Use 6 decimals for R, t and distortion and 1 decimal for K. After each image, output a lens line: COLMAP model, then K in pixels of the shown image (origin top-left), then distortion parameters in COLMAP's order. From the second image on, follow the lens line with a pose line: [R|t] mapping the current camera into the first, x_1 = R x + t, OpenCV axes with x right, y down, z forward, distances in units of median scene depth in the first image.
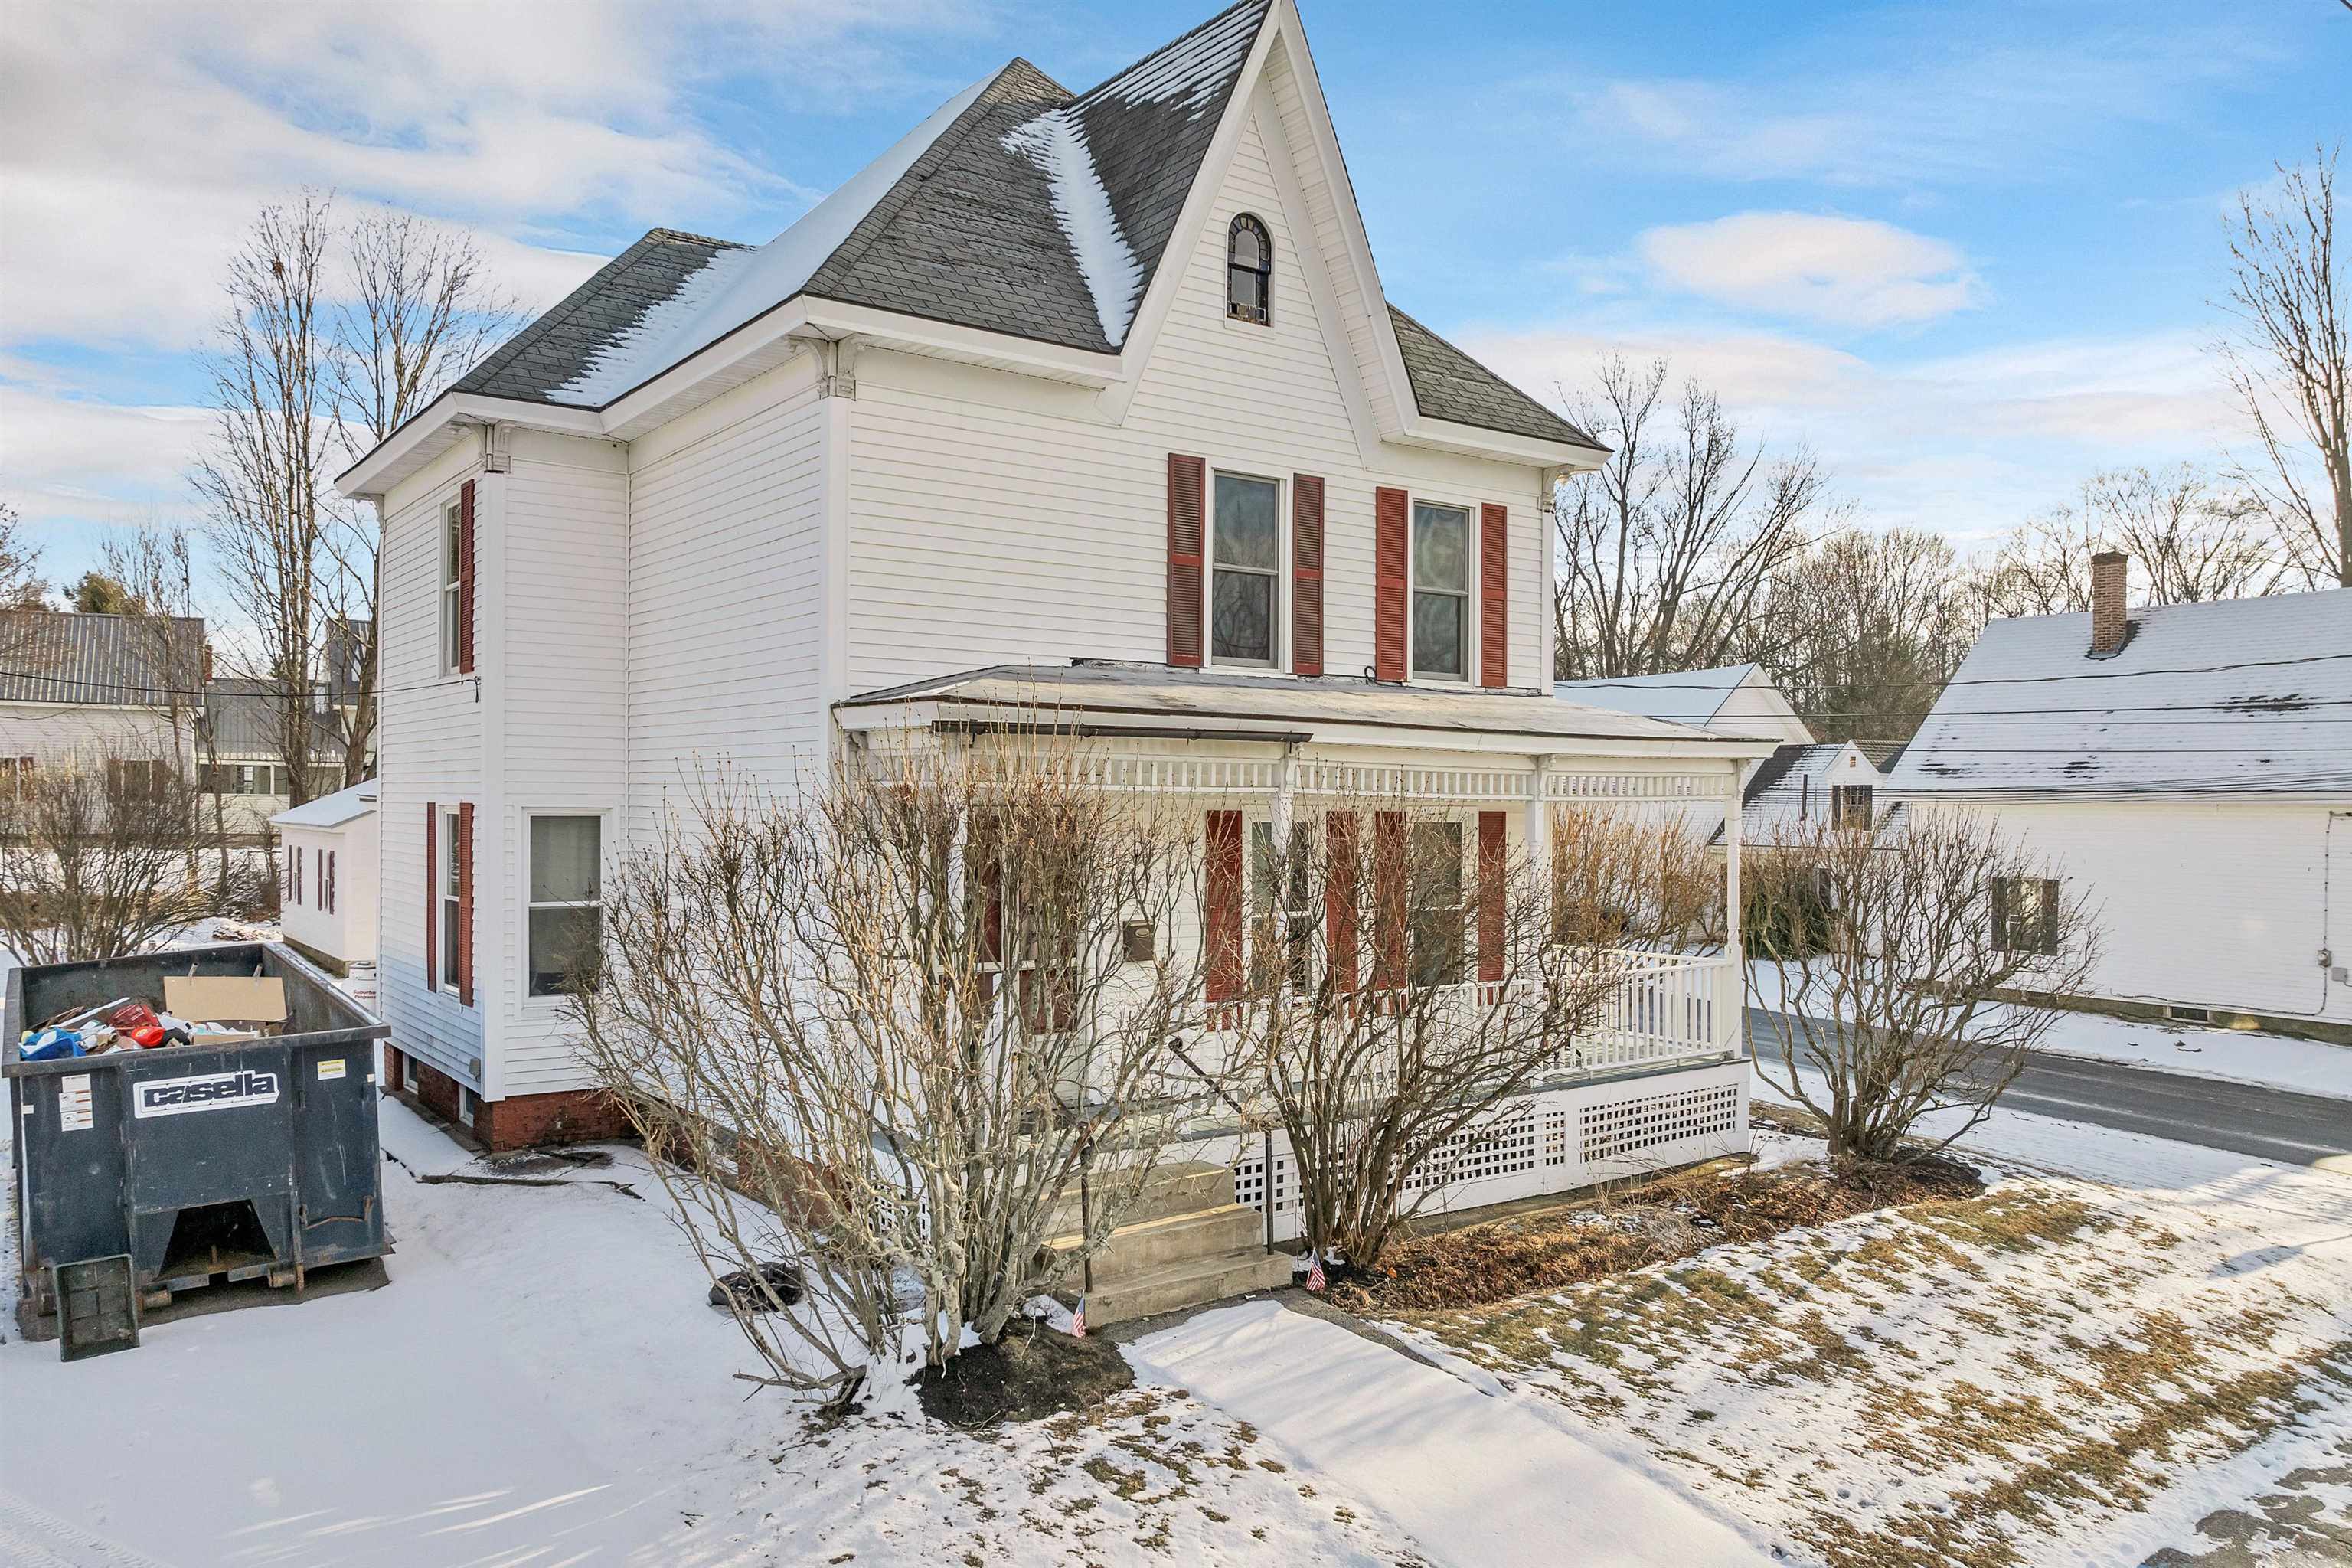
lens RADIAL K [[1679.6, 0, 1176.0], [0, 1679.6, 784.0], [0, 0, 1]] dist [-0.037250, 0.008429]
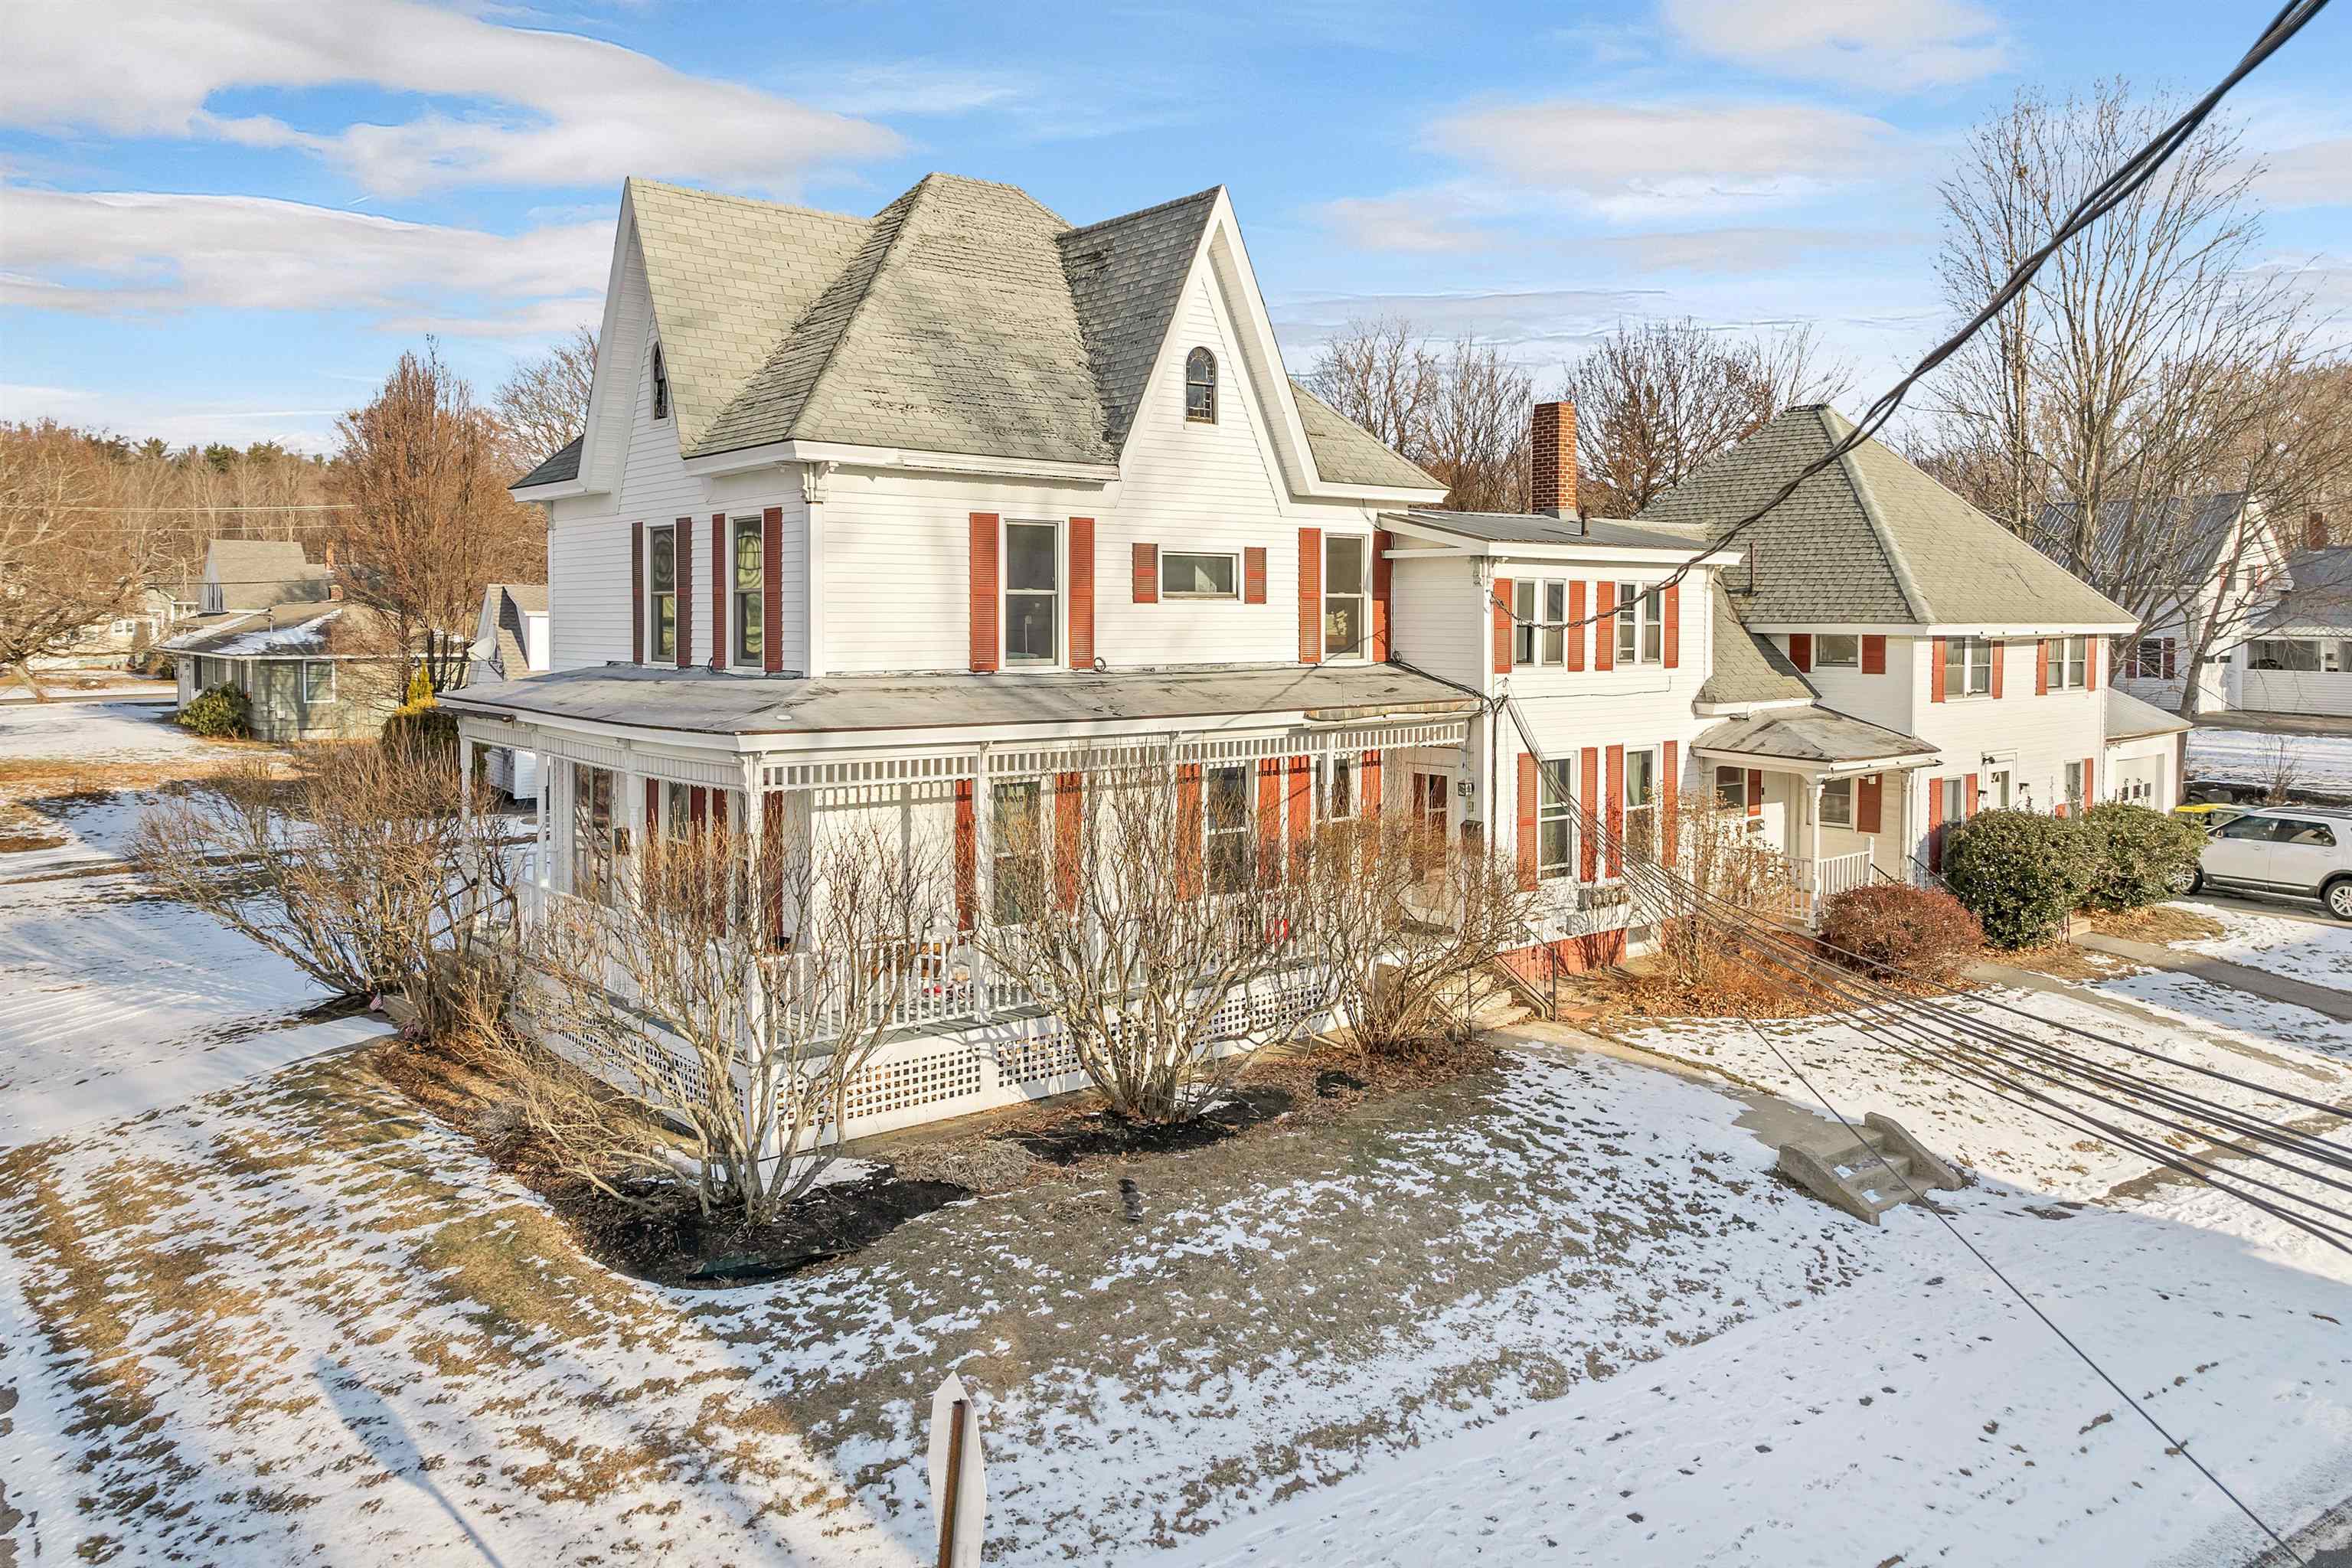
lens RADIAL K [[1679.6, 0, 1176.0], [0, 1679.6, 784.0], [0, 0, 1]] dist [-0.037250, 0.008429]
pose [[0.065853, 0.071472, -0.995266, 1.710854], [0.002635, 0.997415, 0.071801, -0.079650], [0.997826, -0.007351, 0.065495, 1.578494]]
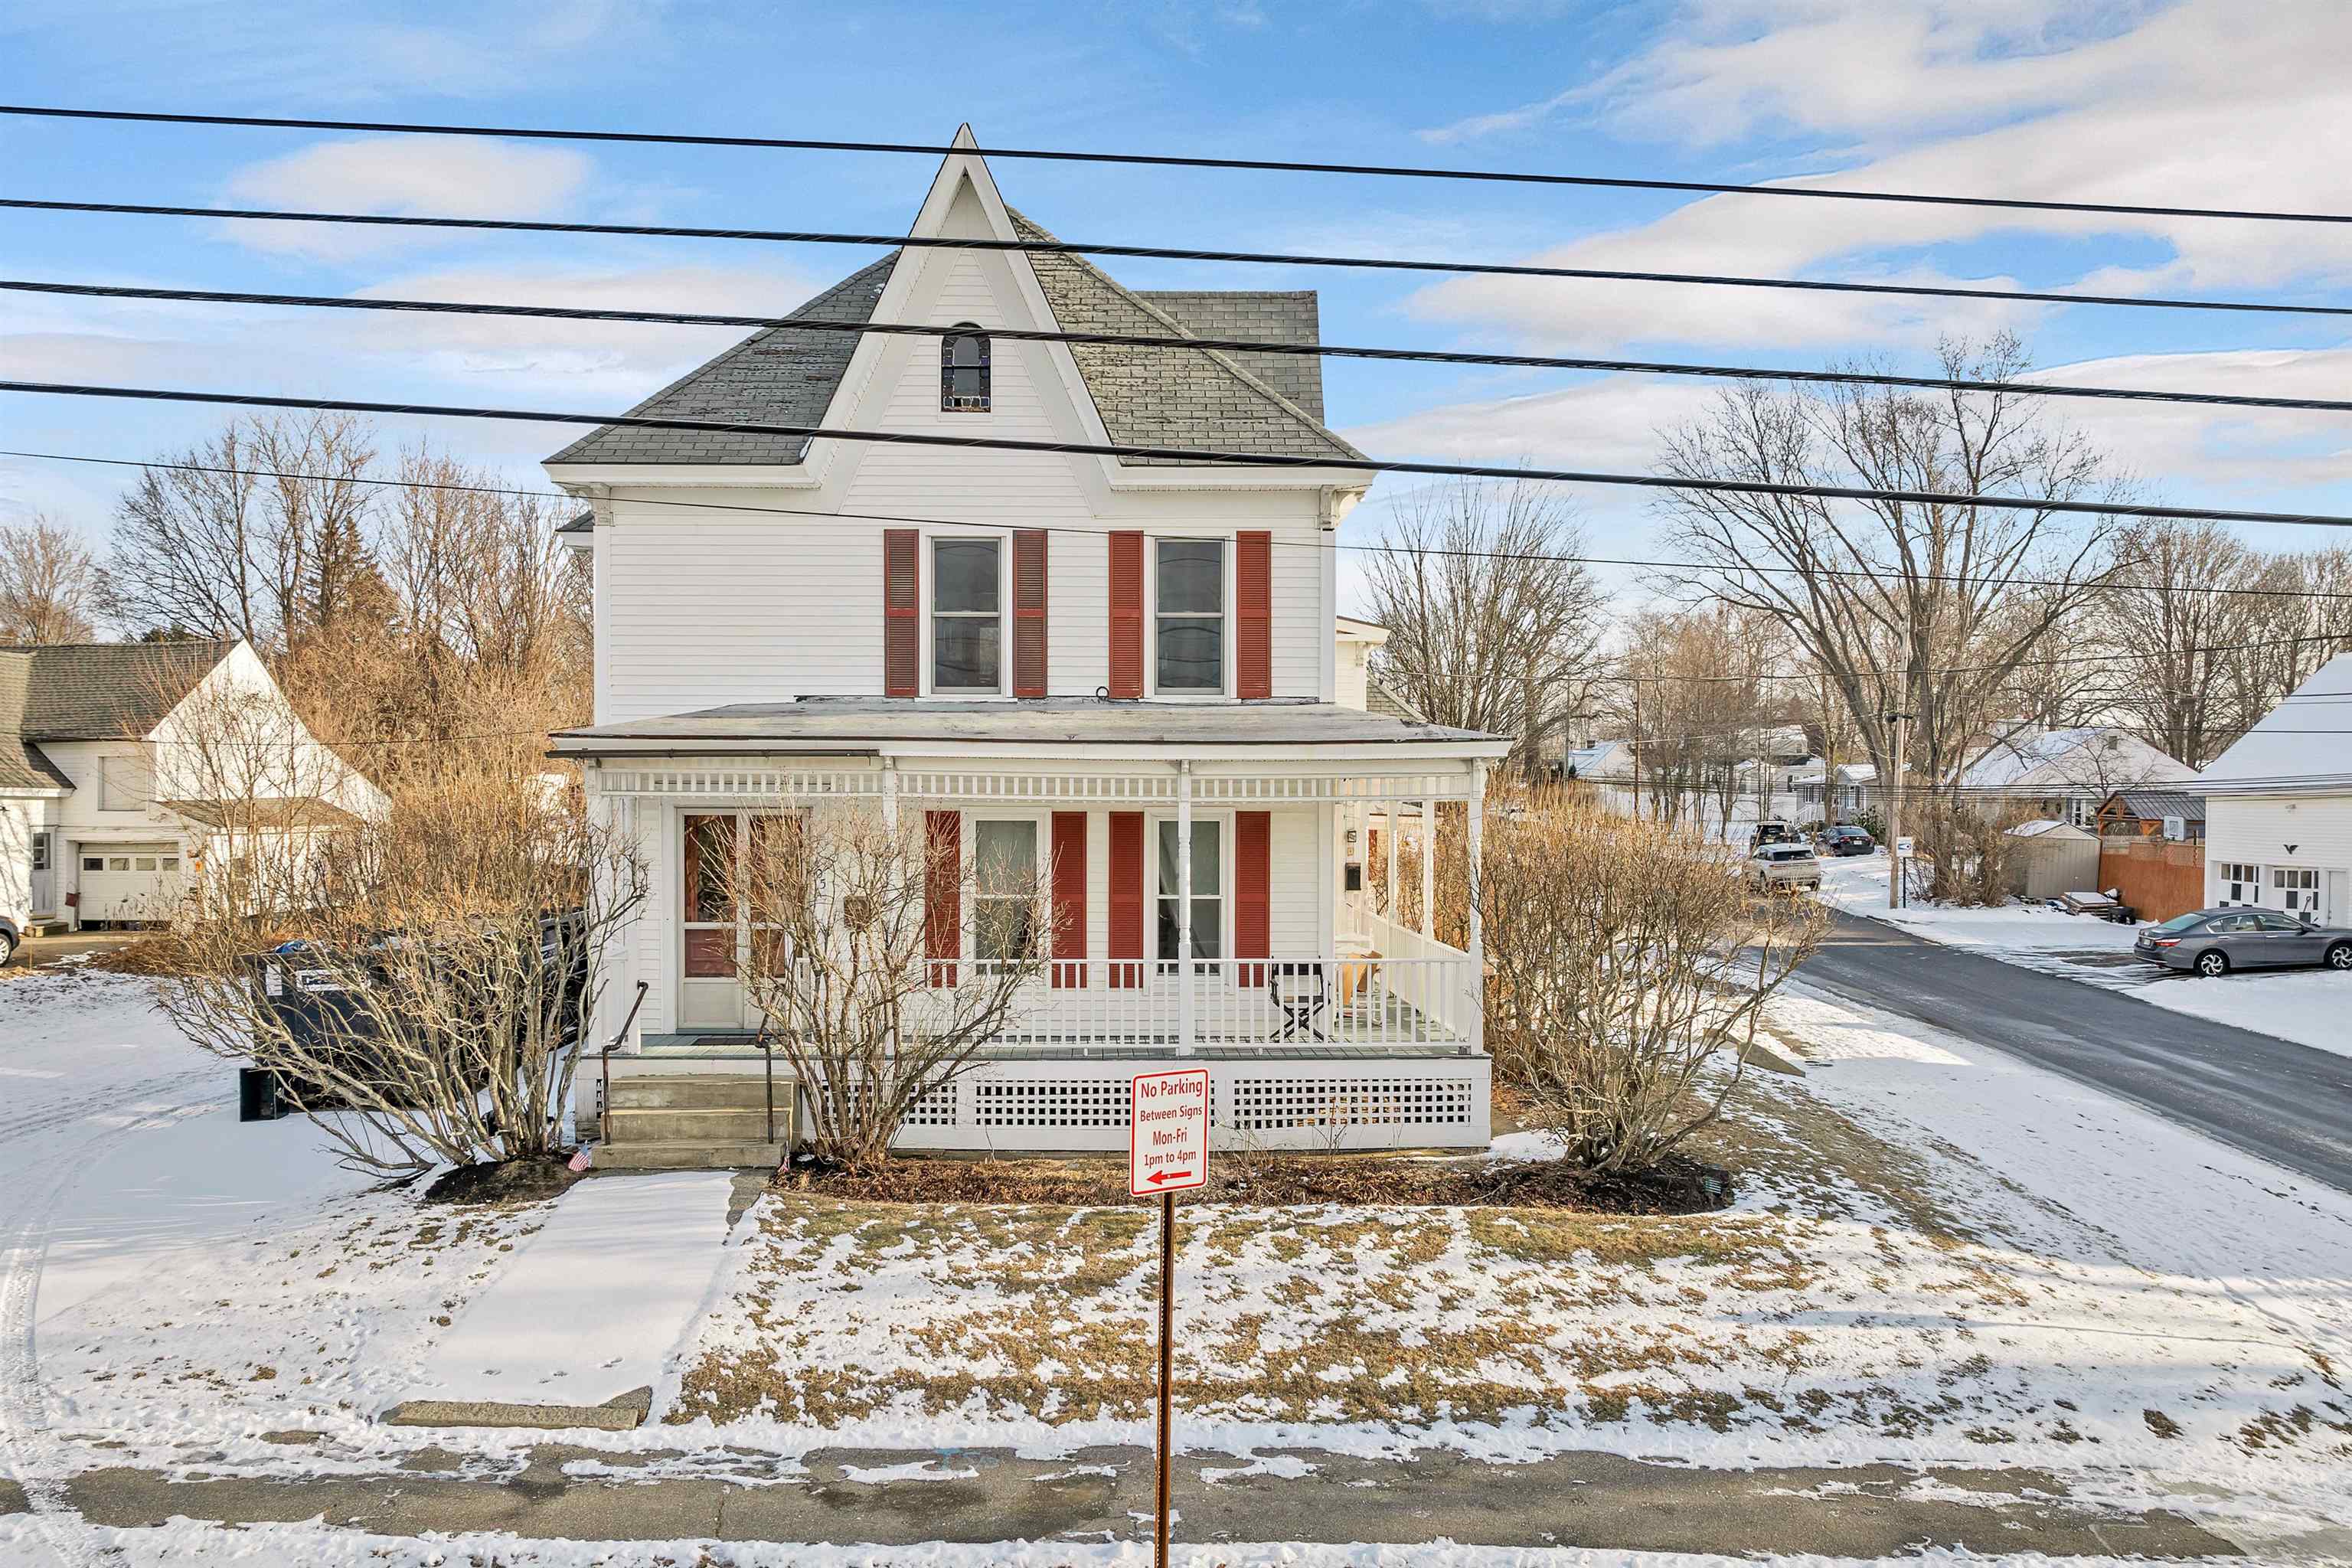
lens RADIAL K [[1689.1, 0, 1186.4], [0, 1689.1, 813.3], [0, 0, 1]] dist [0.002484, -0.087090]
pose [[0.822416, -0.003695, -0.568874, 1.034175], [0.011058, 0.999894, 0.009492, 0.009231], [0.568779, -0.014097, 0.822370, 0.083859]]
